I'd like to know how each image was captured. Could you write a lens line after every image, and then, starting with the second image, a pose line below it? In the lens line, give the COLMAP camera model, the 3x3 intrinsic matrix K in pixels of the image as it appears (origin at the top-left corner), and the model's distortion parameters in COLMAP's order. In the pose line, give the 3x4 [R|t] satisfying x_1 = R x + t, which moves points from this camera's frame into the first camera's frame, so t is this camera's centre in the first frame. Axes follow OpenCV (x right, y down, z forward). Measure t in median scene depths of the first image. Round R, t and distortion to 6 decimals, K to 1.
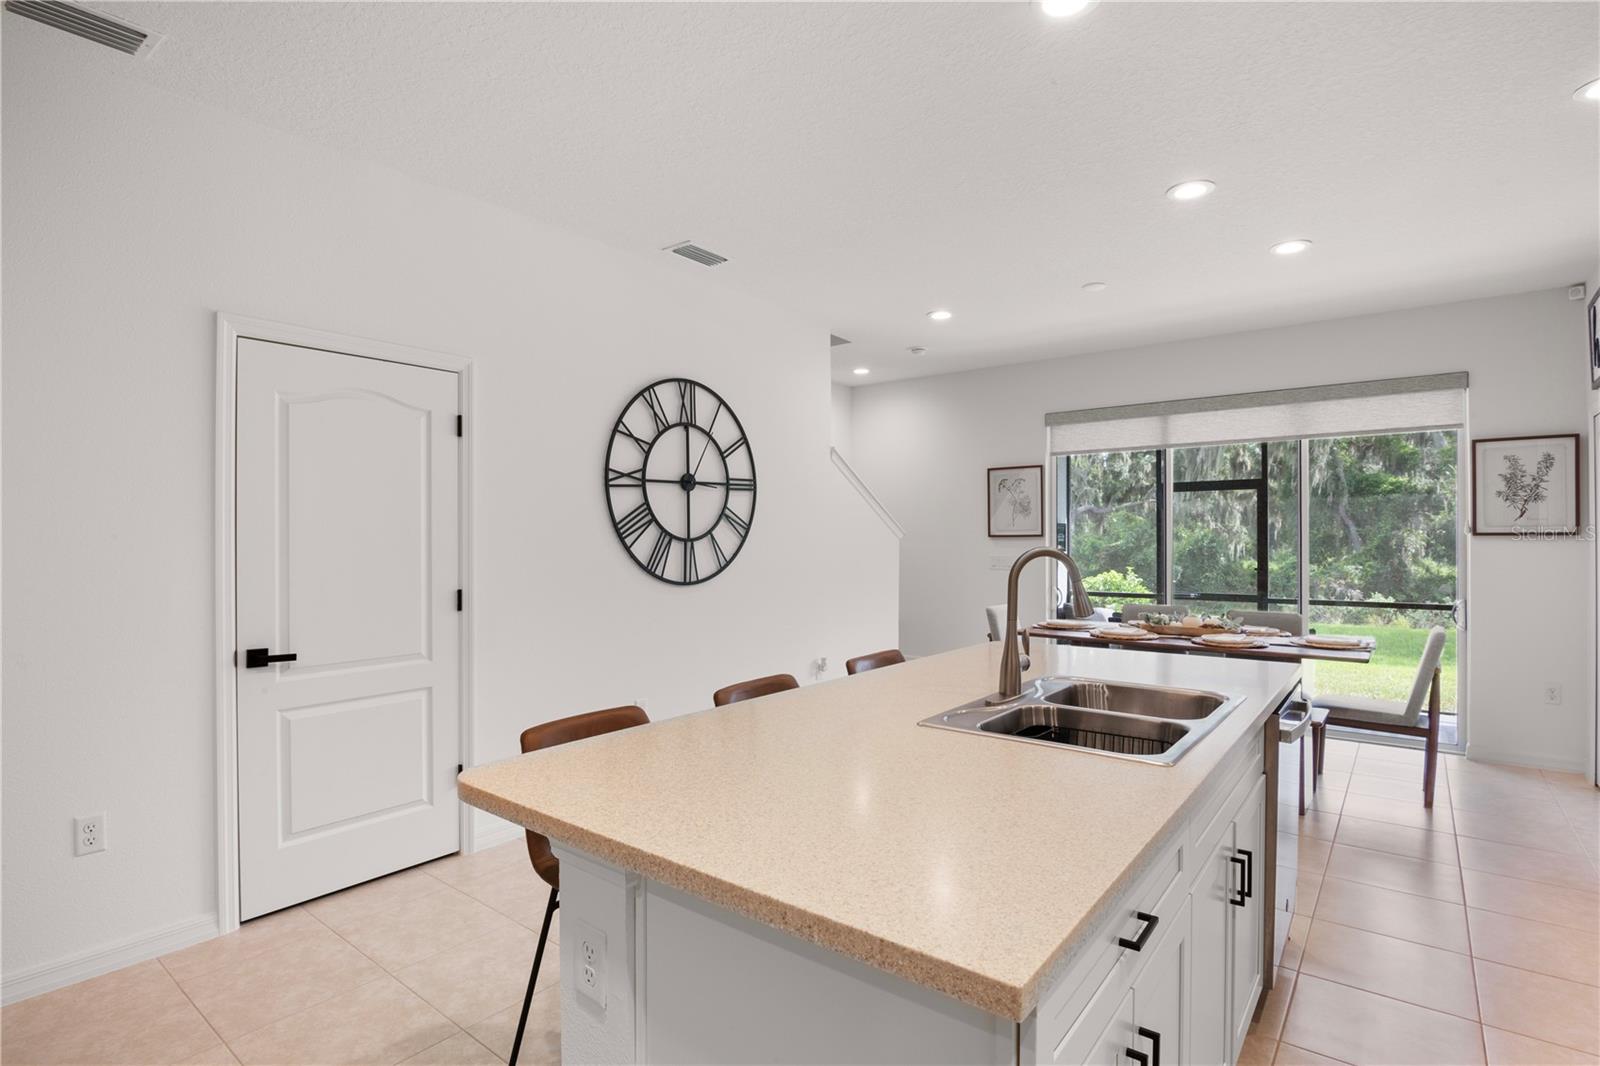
lens RADIAL K [[790.4, 0, 792.5], [0, 790.4, 542.6], [0, 0, 1]] dist [-0.021732, -0.001063]
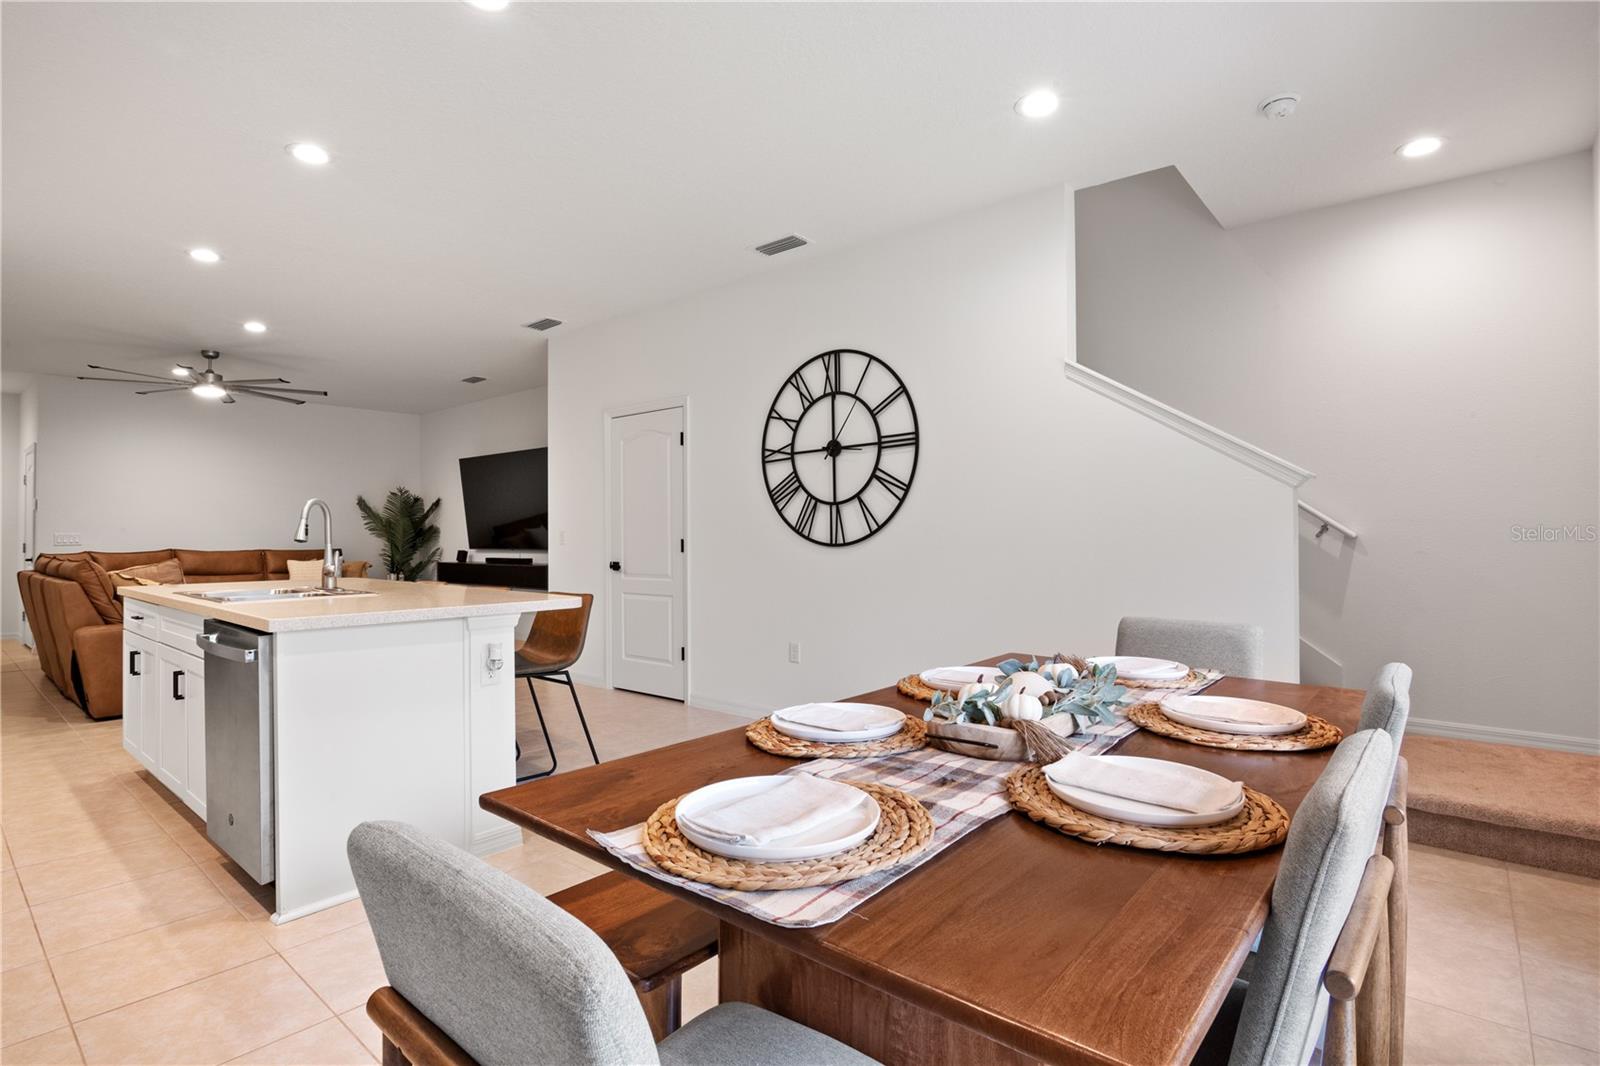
lens RADIAL K [[790.4, 0, 792.1], [0, 790.4, 516.4], [0, 0, 1]] dist [-0.021732, -0.001063]
pose [[-0.041748, -0.023393, -0.998854, 0.911374], [-0.001803, 0.999726, -0.023338, 0.038255], [0.999127, 0.000826, -0.041779, 0.984620]]
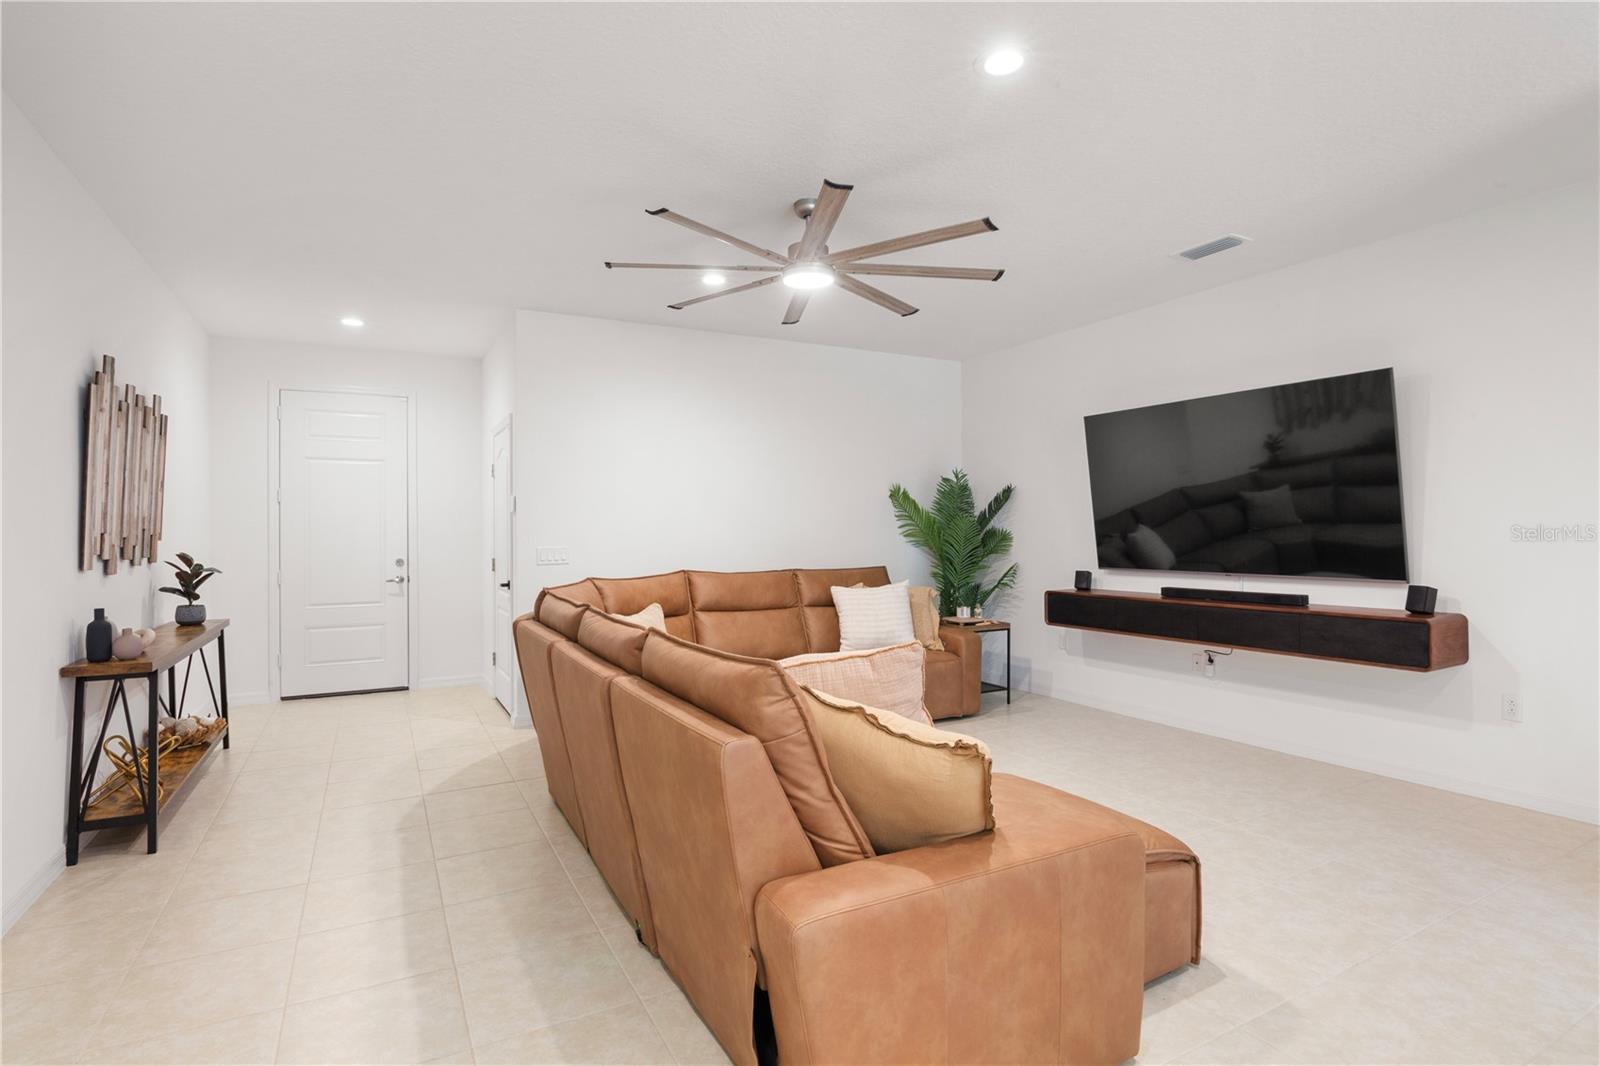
lens RADIAL K [[790.4, 0, 798.6], [0, 790.4, 523.2], [0, 0, 1]] dist [-0.021732, -0.001063]
pose [[-0.396933, -0.004654, -0.917836, 0.158375], [0.002446, 0.999978, -0.006128, 0.011719], [0.917844, -0.004677, -0.396913, 0.065138]]
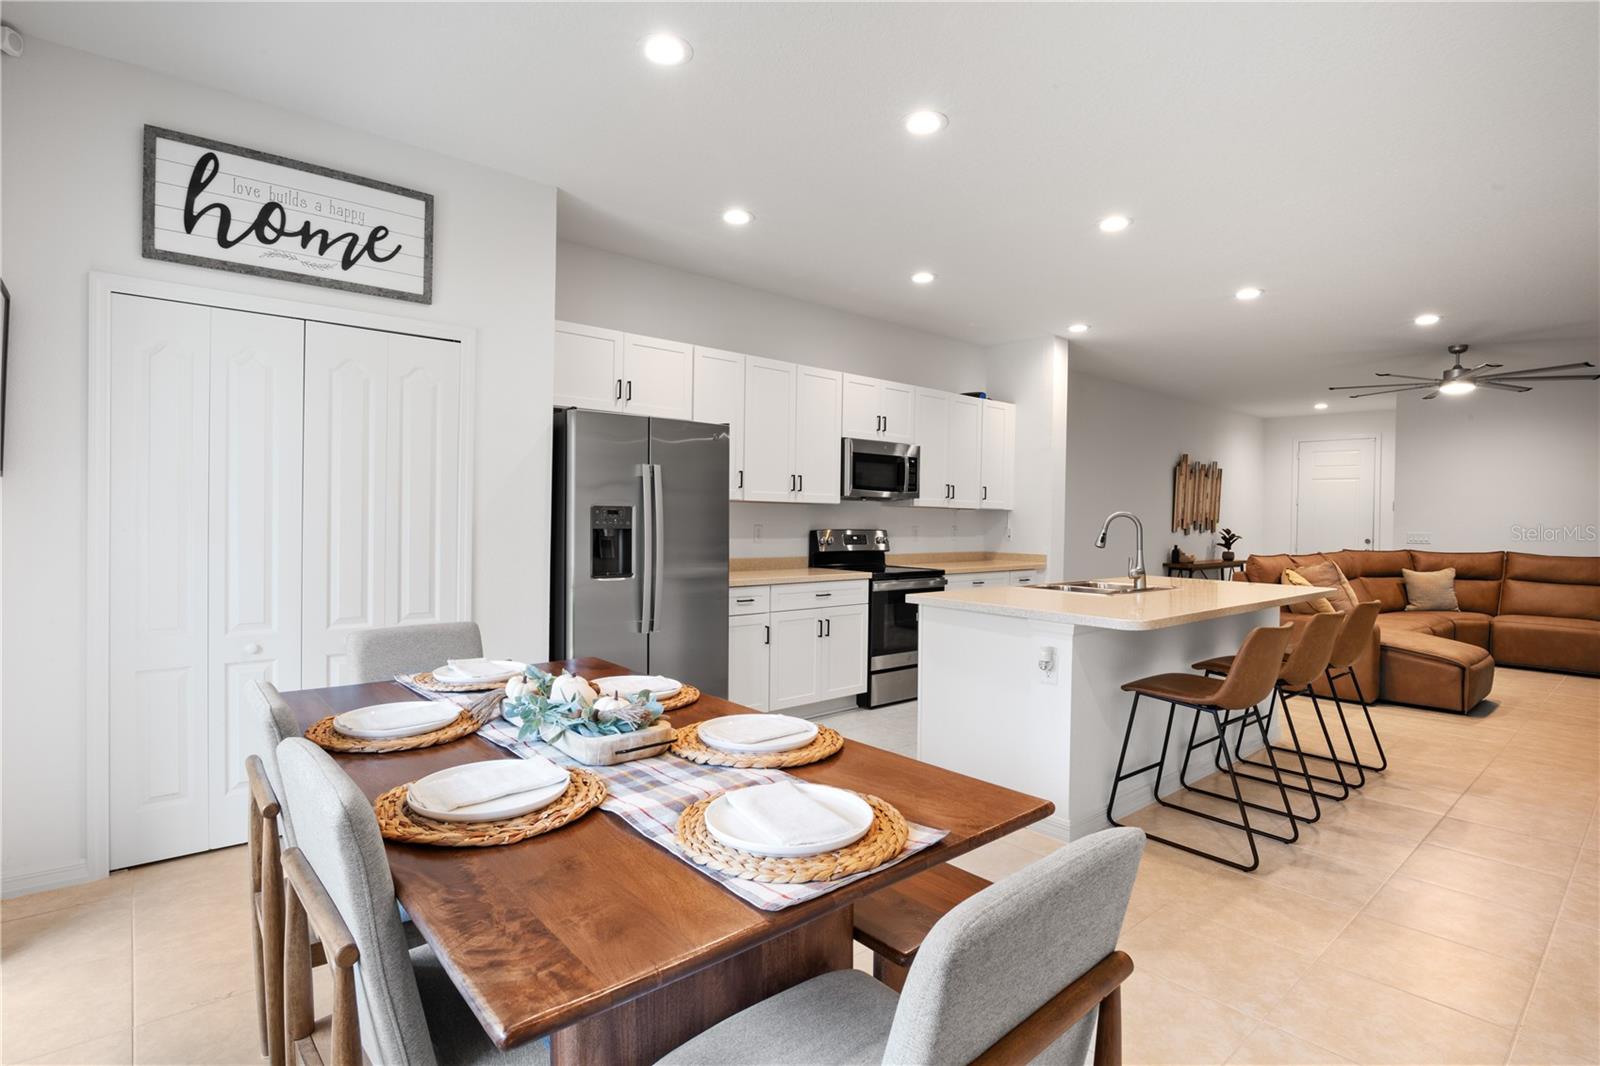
lens RADIAL K [[790.4, 0, 797.4], [0, 790.4, 526.8], [0, 0, 1]] dist [-0.021732, -0.001063]
pose [[-0.982292, -0.018511, 0.186441, 0.360364], [-0.014796, 0.999664, 0.021301, 0.005794], [-0.186772, 0.018165, -0.982235, 1.458108]]
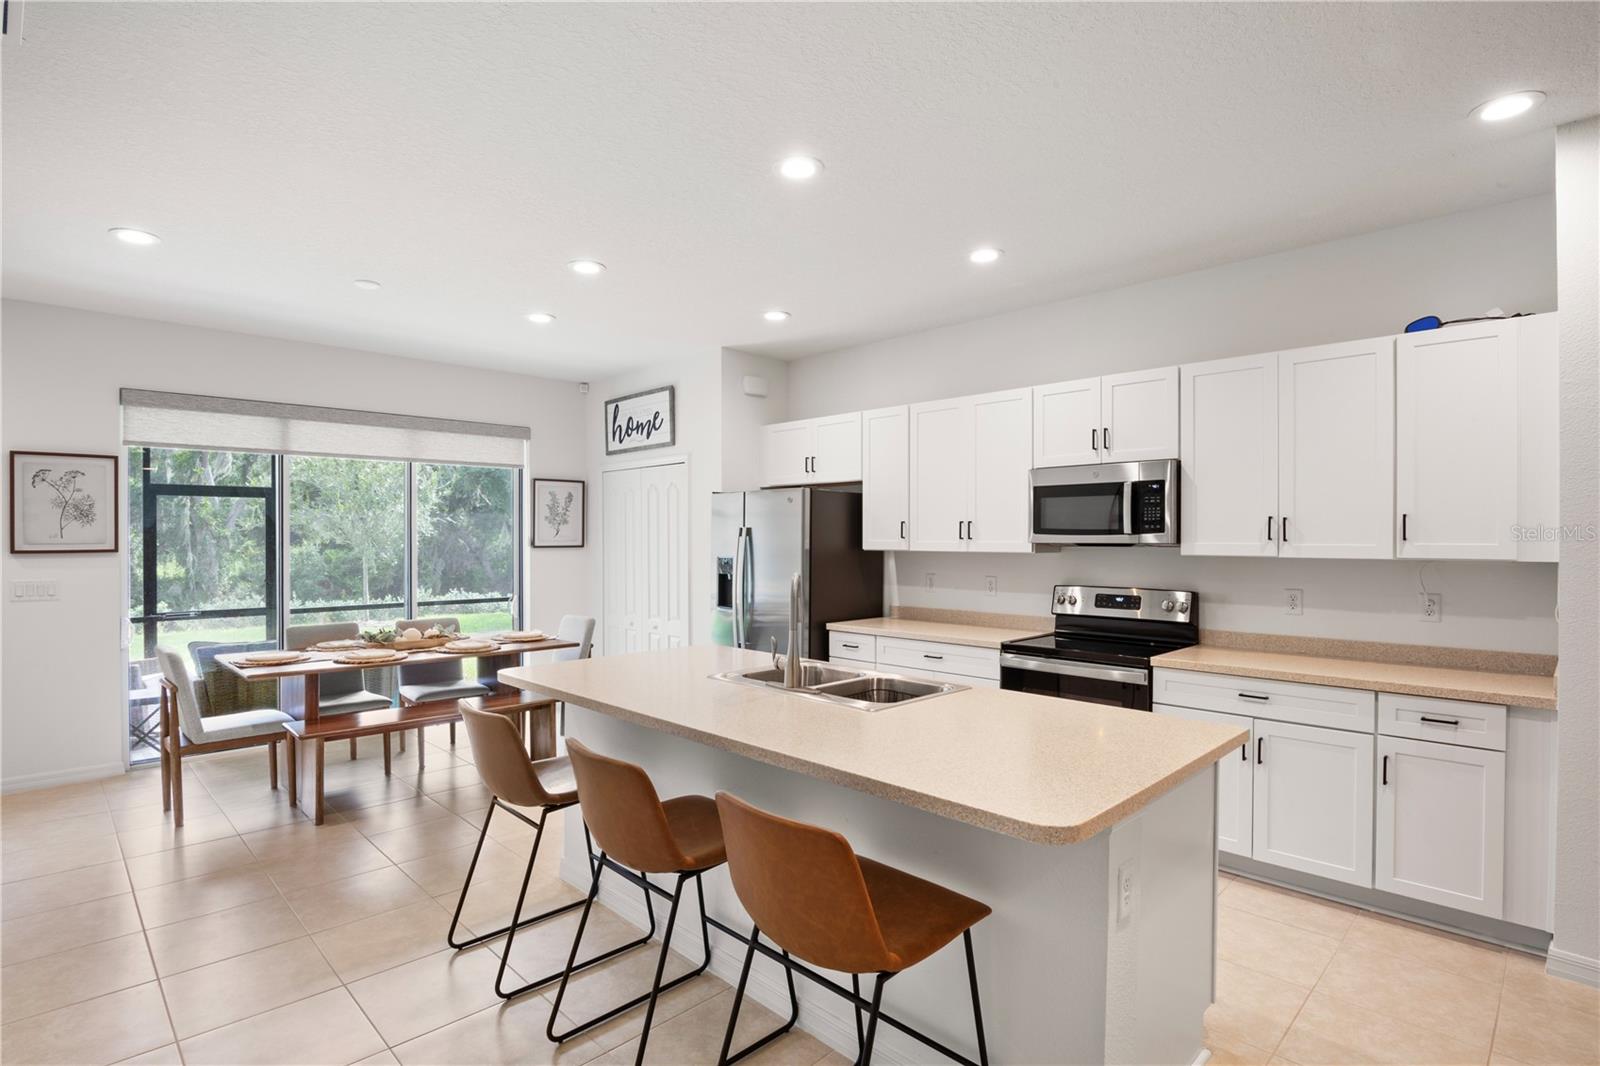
lens RADIAL K [[790.4, 0, 788.3], [0, 790.4, 539.3], [0, 0, 1]] dist [-0.021732, -0.001063]
pose [[0.126663, -0.000904, 0.991945, -0.483705], [0.005929, 0.999982, 0.000154, -0.023275], [-0.991928, 0.005862, 0.126666, 0.404145]]
